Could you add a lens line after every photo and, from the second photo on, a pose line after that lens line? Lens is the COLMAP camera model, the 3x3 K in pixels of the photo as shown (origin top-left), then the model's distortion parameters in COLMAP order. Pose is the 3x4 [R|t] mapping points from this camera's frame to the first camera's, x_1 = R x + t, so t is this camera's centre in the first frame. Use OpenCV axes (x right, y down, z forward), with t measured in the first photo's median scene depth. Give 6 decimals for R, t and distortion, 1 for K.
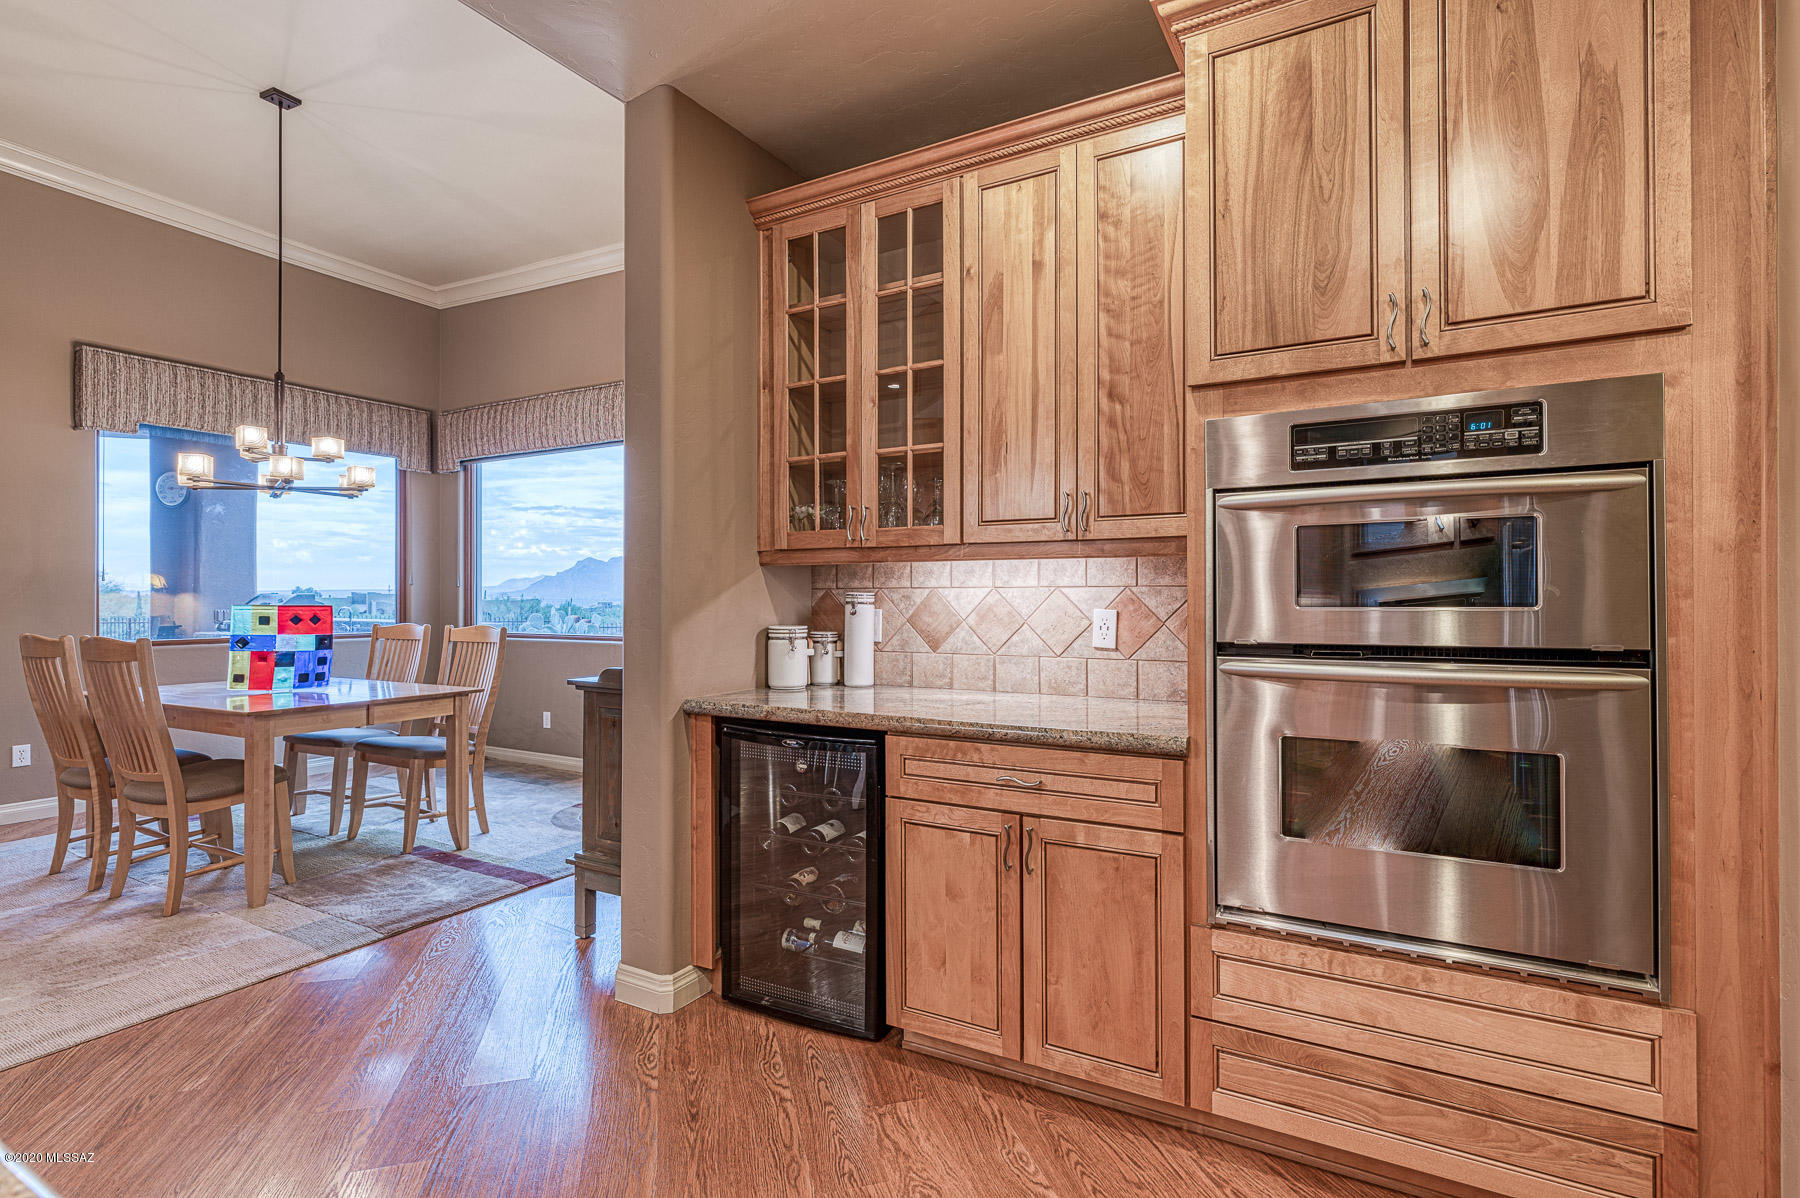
lens RADIAL K [[867.1, 0, 898.9], [0, 867.1, 601.7], [0, 0, 1]] dist [0.002611, 0.000251]
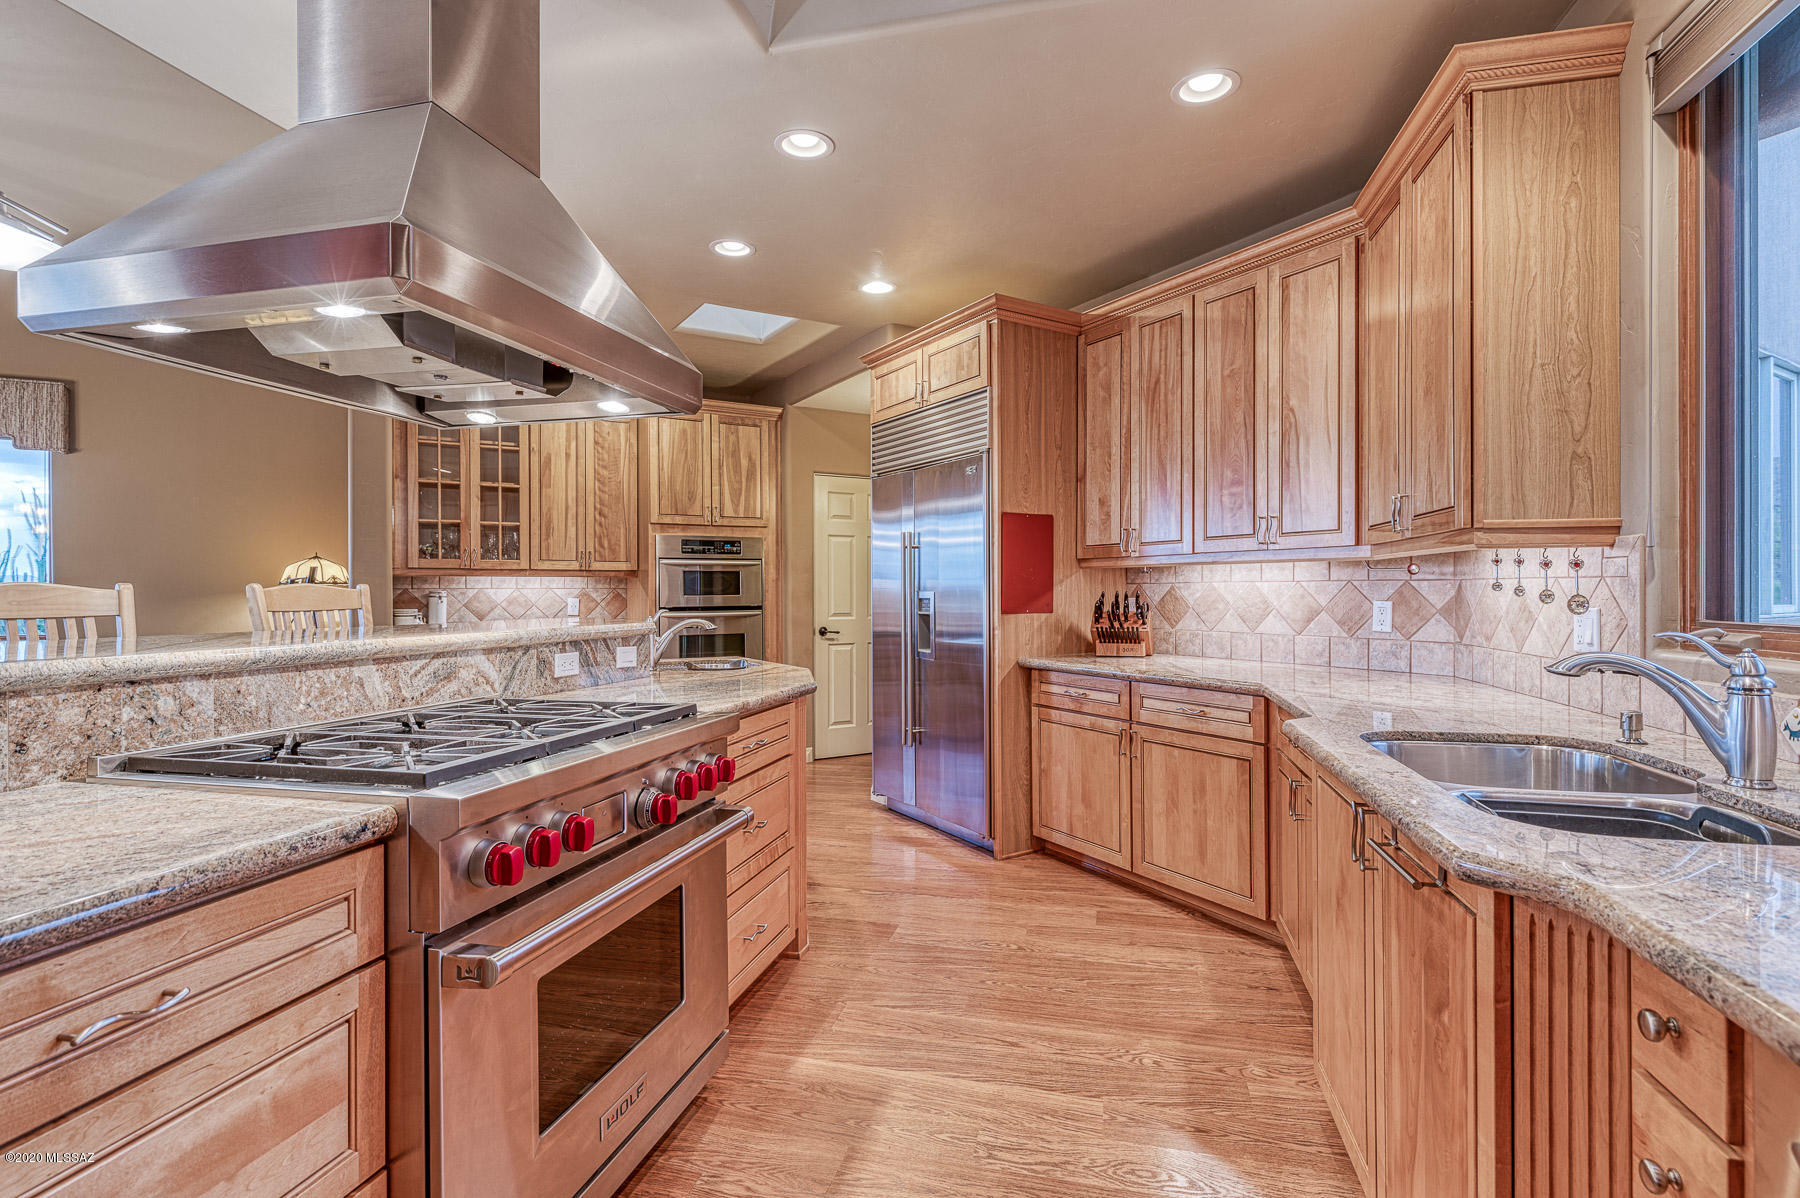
lens RADIAL K [[867.1, 0, 899.7], [0, 867.1, 599.6], [0, 0, 1]] dist [0.002611, 0.000251]
pose [[0.493902, -0.006020, 0.869497, -1.483807], [0.007644, 0.999967, 0.002581, 0.014238], [-0.869484, 0.005372, 0.493932, -0.988281]]
